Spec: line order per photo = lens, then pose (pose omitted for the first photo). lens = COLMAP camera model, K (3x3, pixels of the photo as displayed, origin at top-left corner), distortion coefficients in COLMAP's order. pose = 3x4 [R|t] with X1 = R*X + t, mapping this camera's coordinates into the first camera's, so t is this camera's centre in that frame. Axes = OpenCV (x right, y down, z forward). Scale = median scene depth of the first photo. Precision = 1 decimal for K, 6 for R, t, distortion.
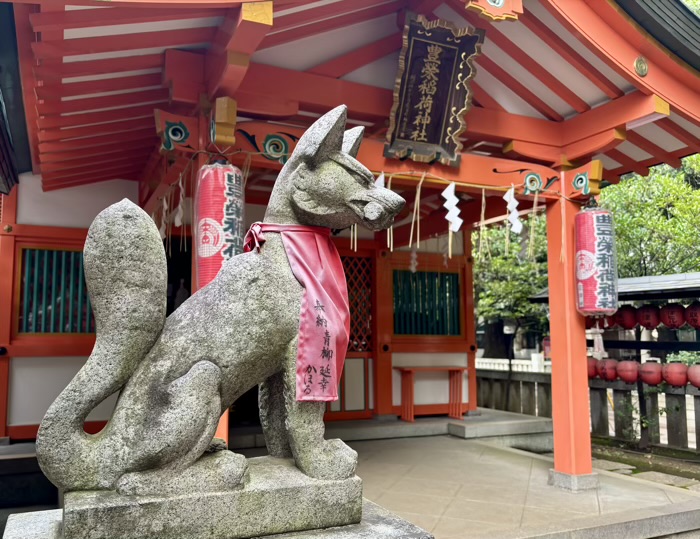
lens RADIAL K [[605.8, 0, 293.3], [0, 605.8, 283.8], [0, 0, 1]] dist [-0.008896, 0.003832]
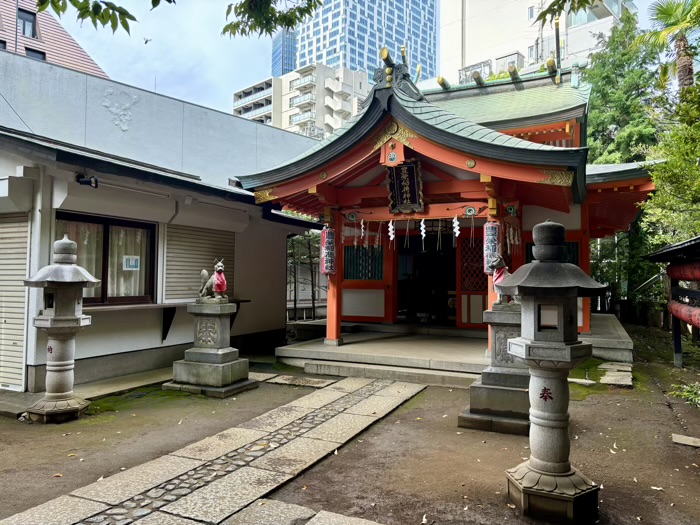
lens RADIAL K [[531.7, 0, 350.0], [0, 531.7, 262.5], [0, 0, 1]] dist [0.056708, -0.069695]
pose [[0.669385, -0.015183, -0.742760, 1.661134], [0.062831, 0.997366, 0.036237, -0.090353], [0.740254, -0.070924, 0.668576, -0.645063]]
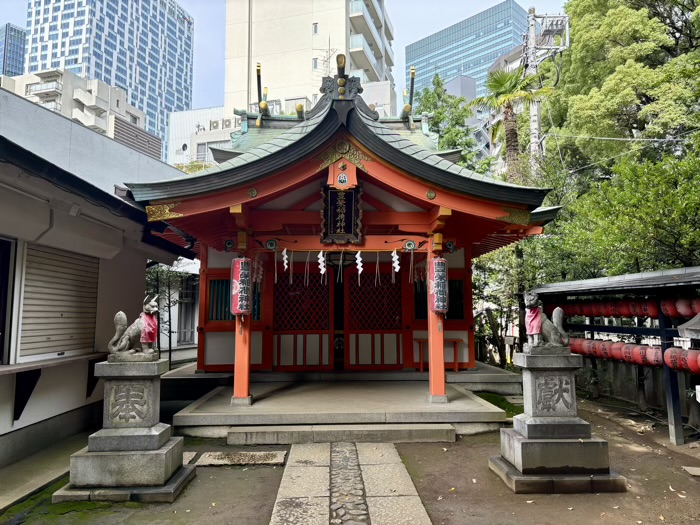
lens RADIAL K [[531.7, 0, 350.0], [0, 531.7, 262.5], [0, 0, 1]] dist [0.056708, -0.069695]
pose [[0.936336, -0.037954, -0.349048, 0.902877], [0.037716, 0.999261, -0.007481, -0.115721], [0.349074, -0.006160, 0.937075, -0.785364]]
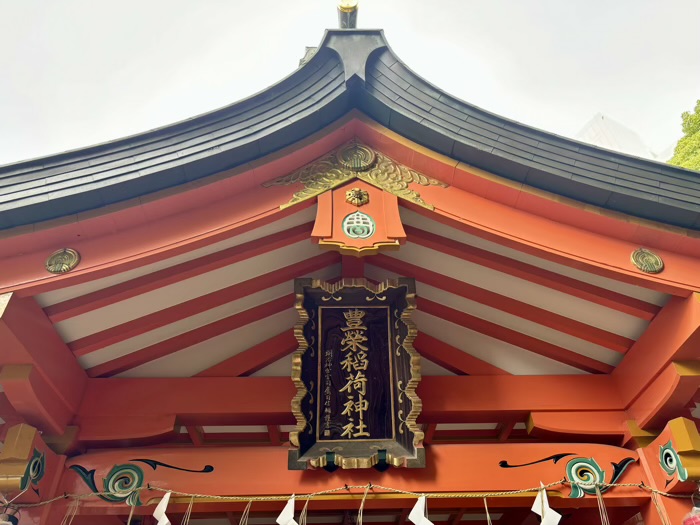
lens RADIAL K [[531.7, 0, 350.0], [0, 531.7, 262.5], [0, 0, 1]] dist [0.056708, -0.069695]
pose [[0.929494, -0.261869, -0.259743, 0.409603], [0.061079, 0.803777, -0.591788, -0.037645], [0.363746, 0.534198, 0.763100, 0.429516]]
